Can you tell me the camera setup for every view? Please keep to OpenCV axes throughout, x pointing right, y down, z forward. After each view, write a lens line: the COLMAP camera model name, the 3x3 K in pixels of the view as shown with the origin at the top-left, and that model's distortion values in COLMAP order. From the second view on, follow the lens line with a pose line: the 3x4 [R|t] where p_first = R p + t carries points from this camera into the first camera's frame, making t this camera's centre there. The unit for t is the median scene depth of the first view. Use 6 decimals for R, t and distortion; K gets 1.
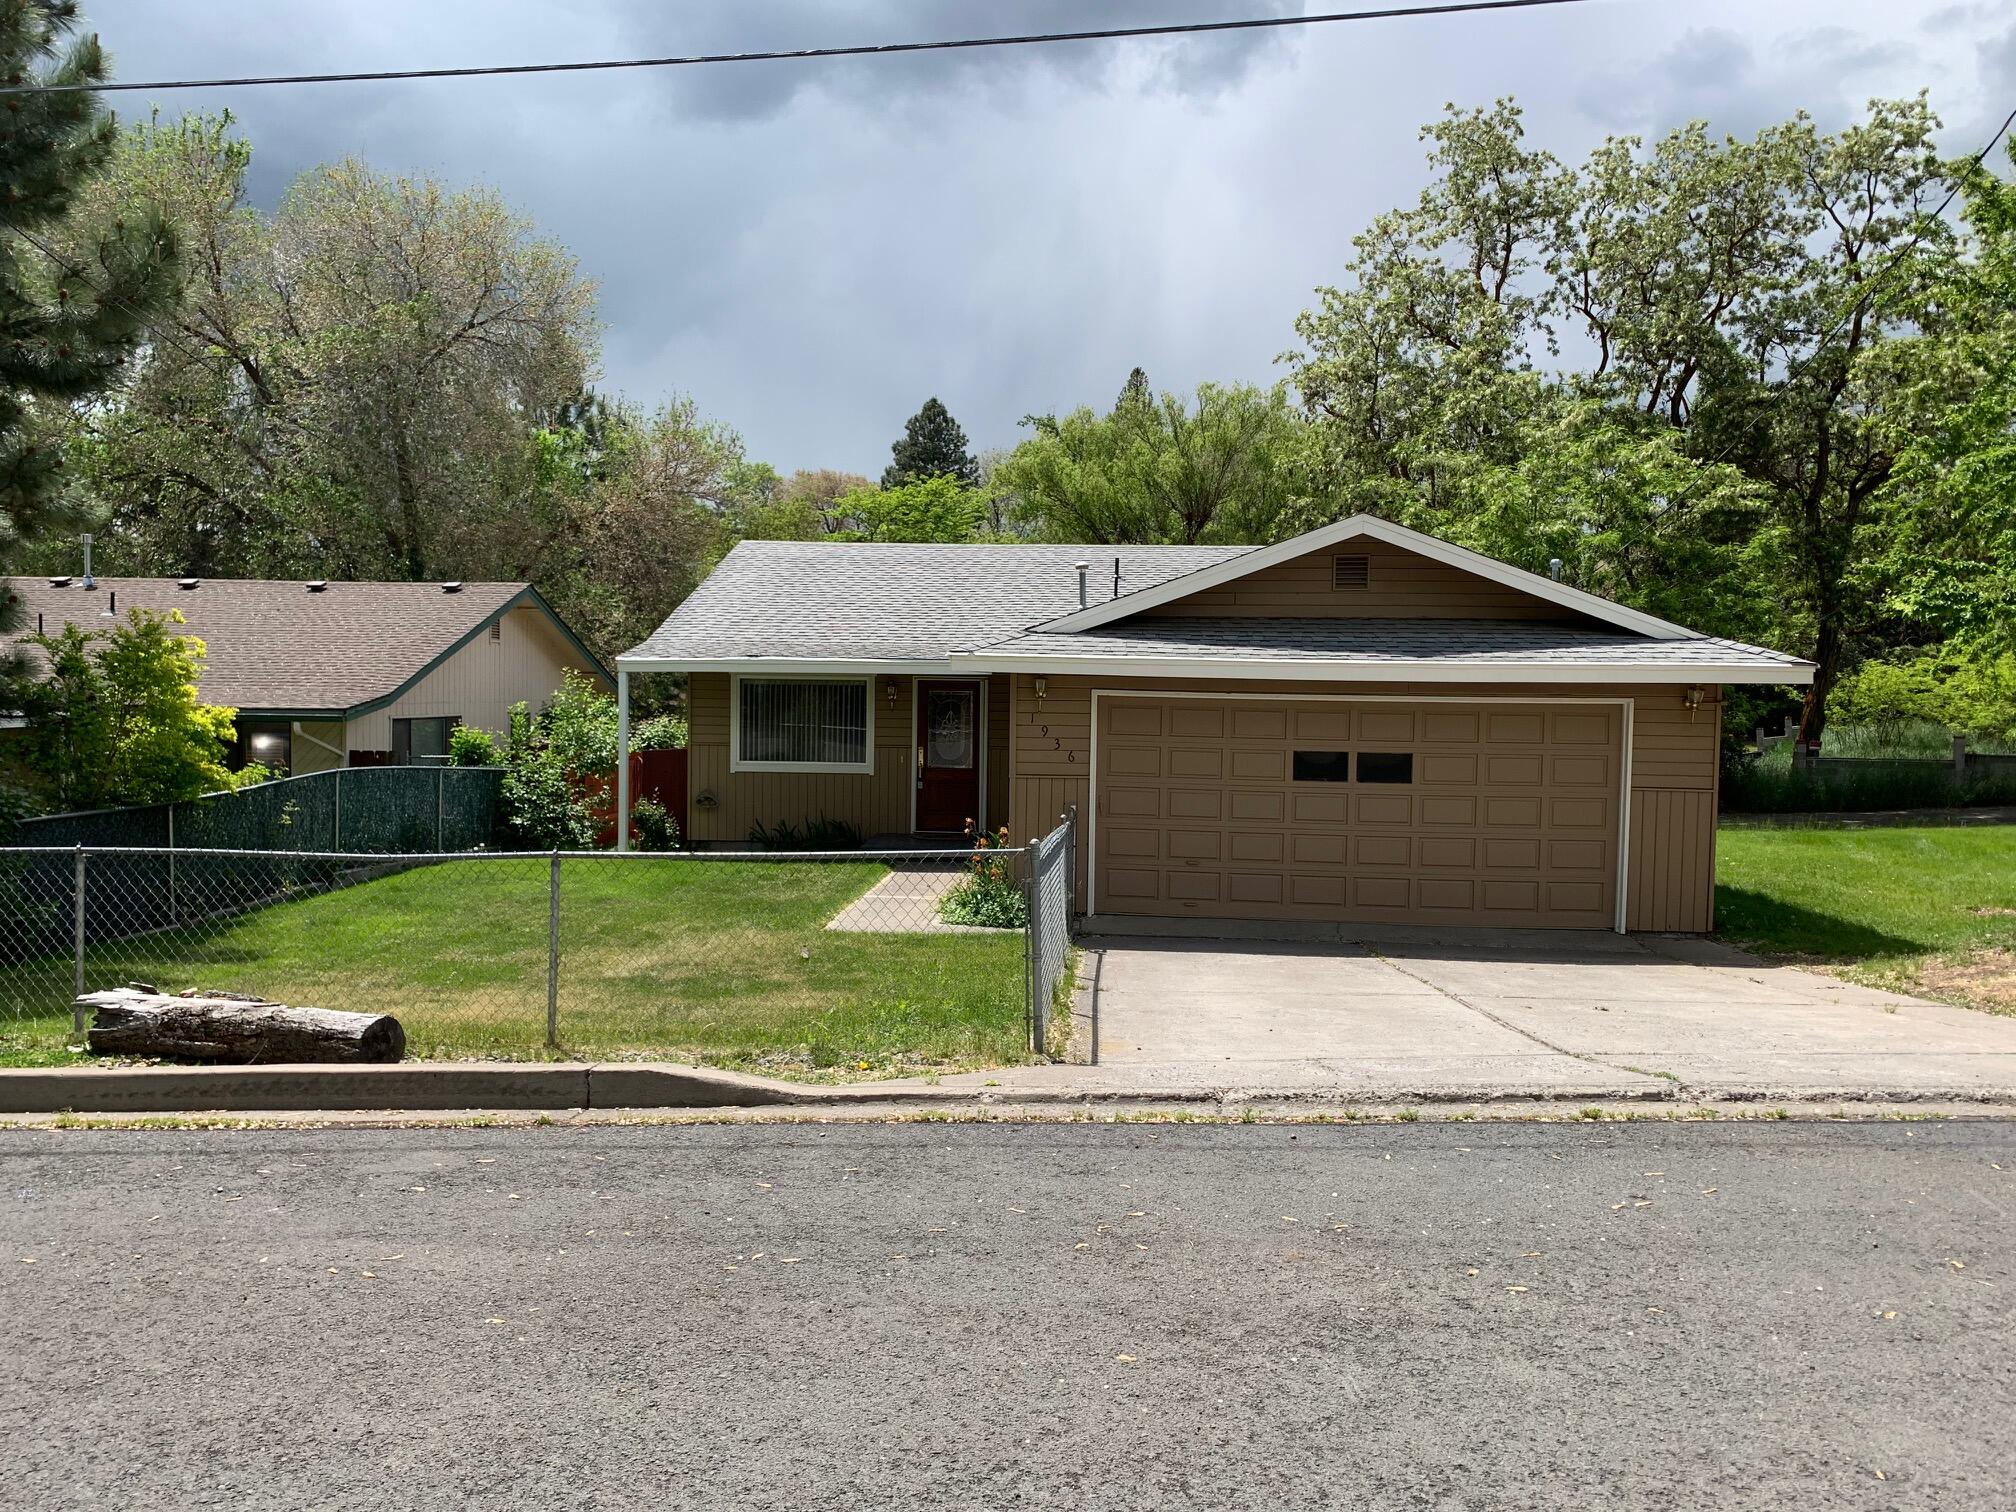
lens RADIAL K [[1492.2, 0, 1006.5], [0, 1492.2, 805.9], [0, 0, 1]] dist [0.002360, 0.000289]
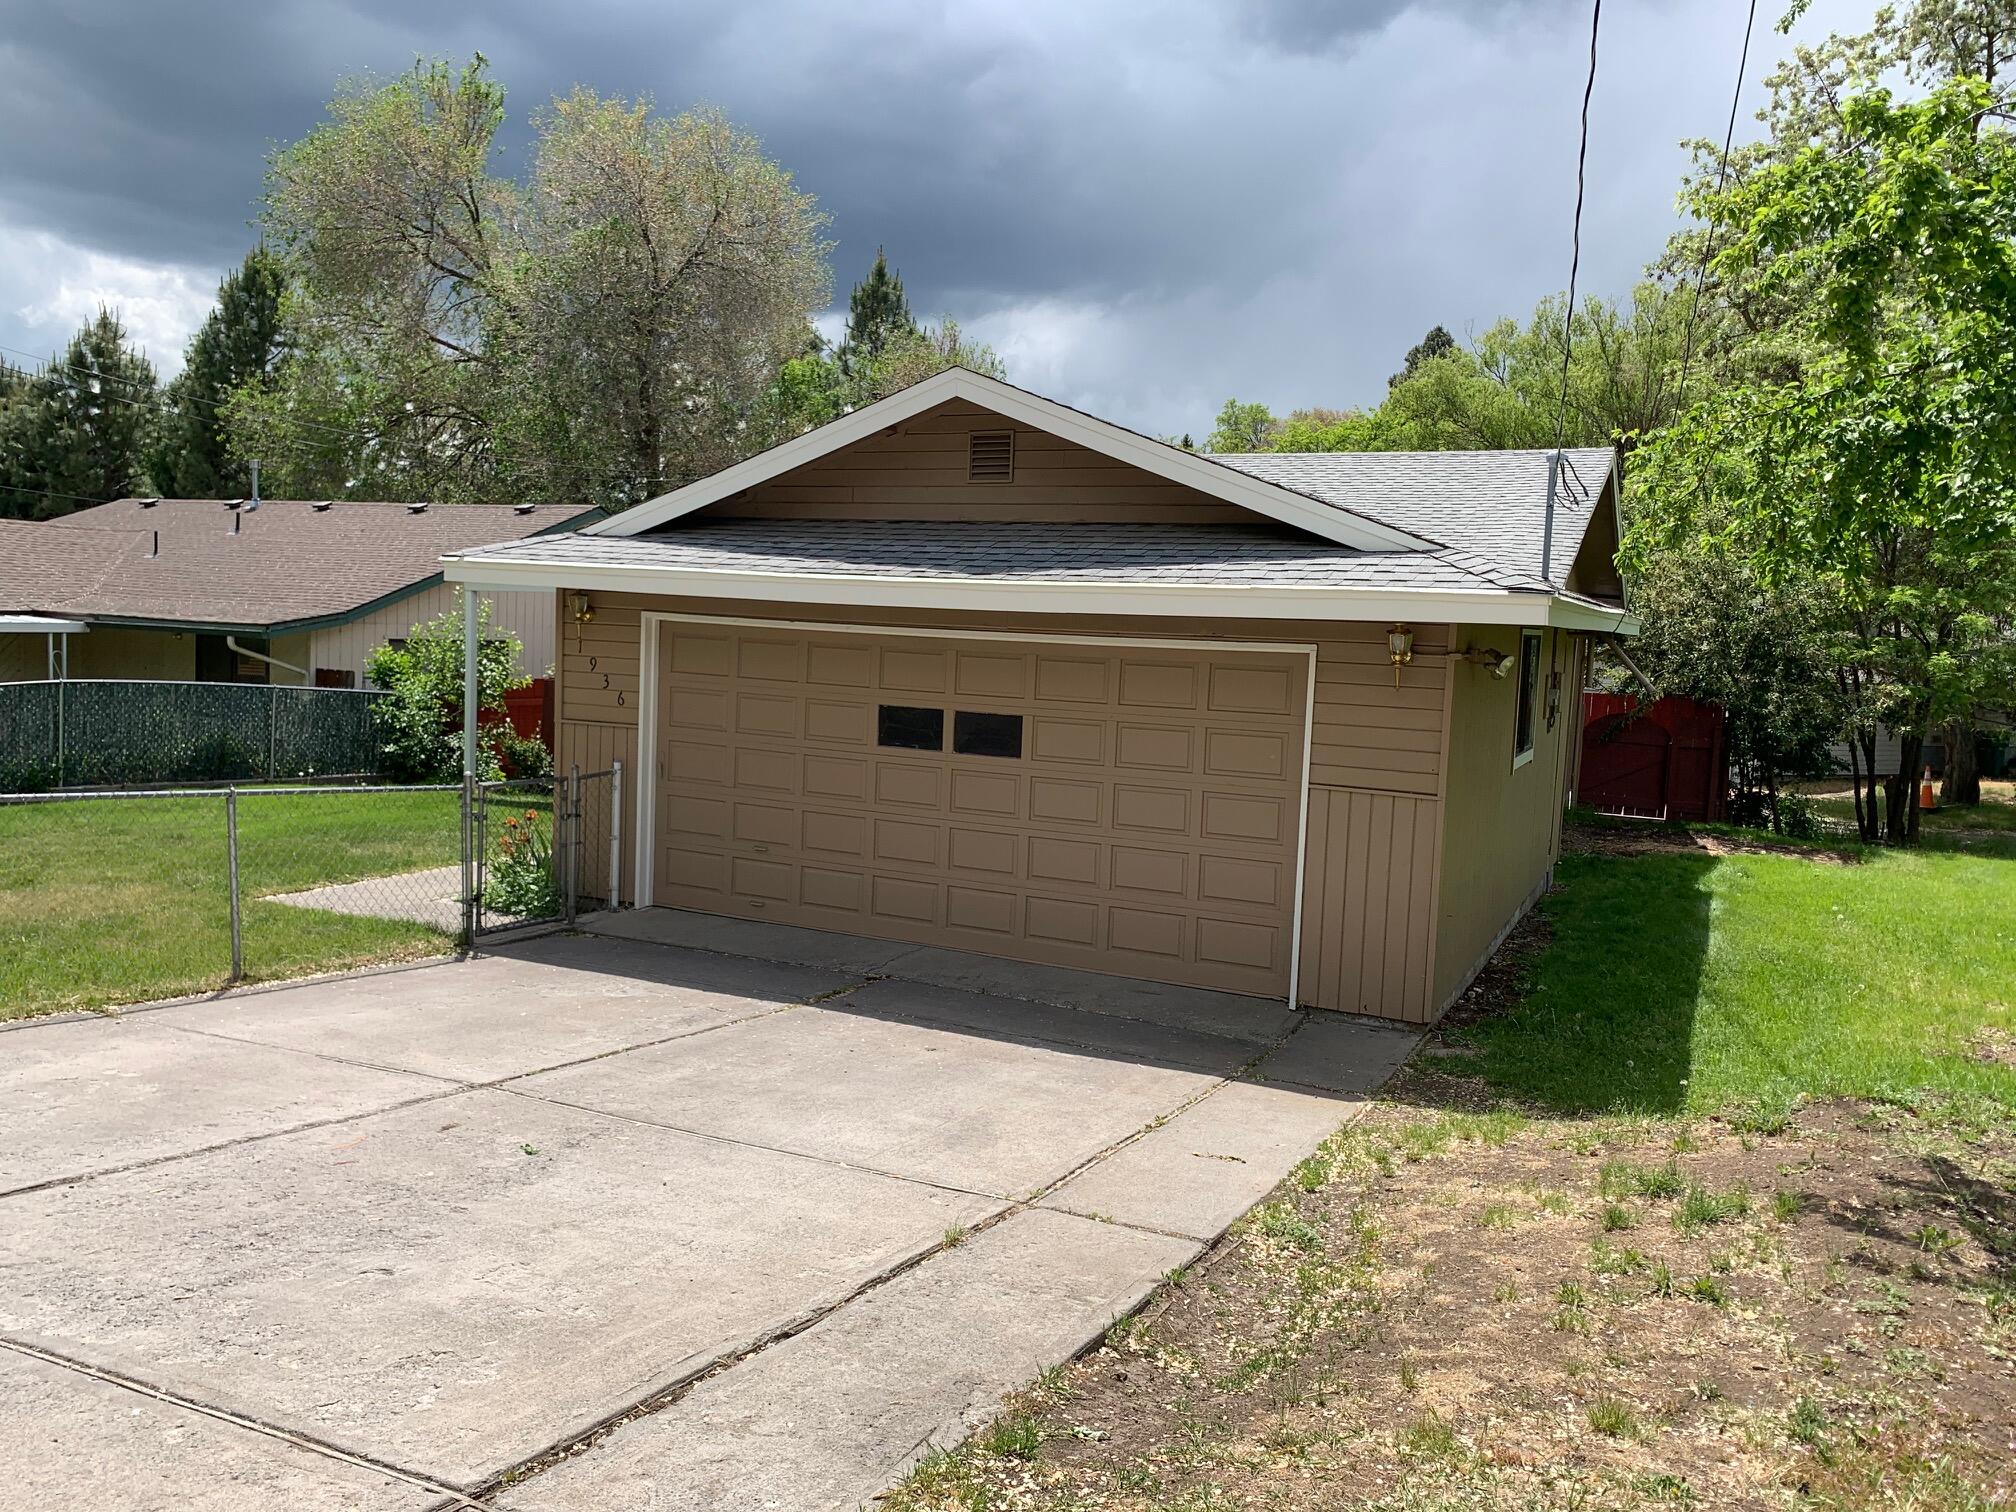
lens RADIAL K [[1528.1, 0, 1008.0], [0, 1528.1, 756.0], [0, 0, 1]] dist [0.006029, 0.003391]
pose [[0.932459, 0.057554, -0.356661, 0.514511], [-0.058861, 0.998240, 0.007196, -0.021002], [0.356447, 0.014284, 0.934206, 0.335154]]
